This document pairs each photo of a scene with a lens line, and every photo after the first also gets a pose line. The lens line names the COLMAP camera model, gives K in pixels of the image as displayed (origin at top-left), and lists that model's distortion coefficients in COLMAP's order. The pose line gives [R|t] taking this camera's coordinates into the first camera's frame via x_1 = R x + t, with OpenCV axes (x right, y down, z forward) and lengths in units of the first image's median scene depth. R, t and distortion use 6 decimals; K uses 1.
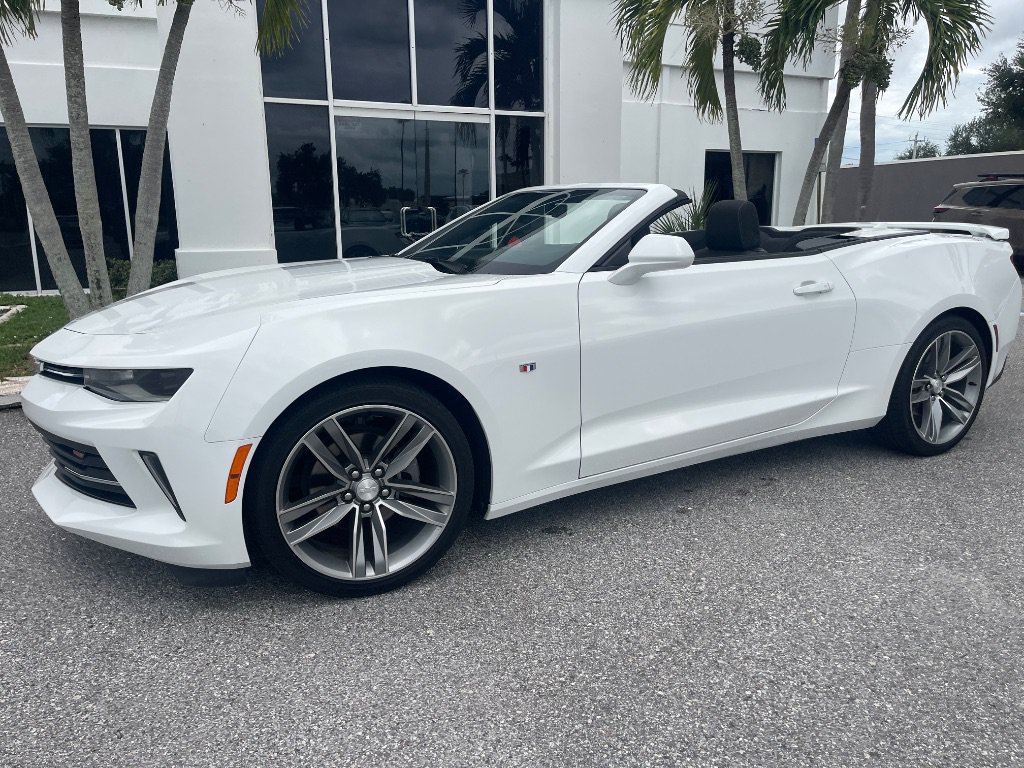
lens RADIAL K [[762.8, 0, 519.1], [0, 762.8, 388.7], [0, 0, 1]] dist [0.080471, -0.111098]
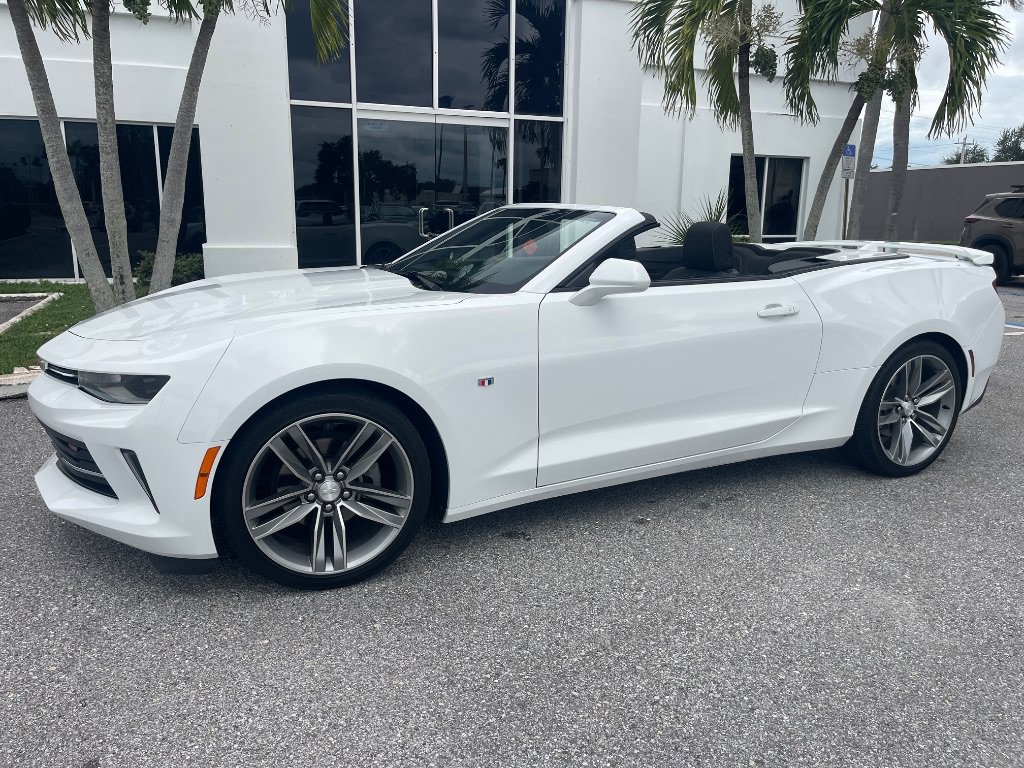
lens RADIAL K [[760.9, 0, 509.7], [0, 760.9, 385.2], [0, 0, 1]] dist [0.073703, -0.103292]
pose [[0.998058, 0.035787, -0.050978, 0.102319], [-0.035597, 0.999355, 0.004629, -0.030817], [0.051111, -0.002805, 0.998689, -0.061772]]
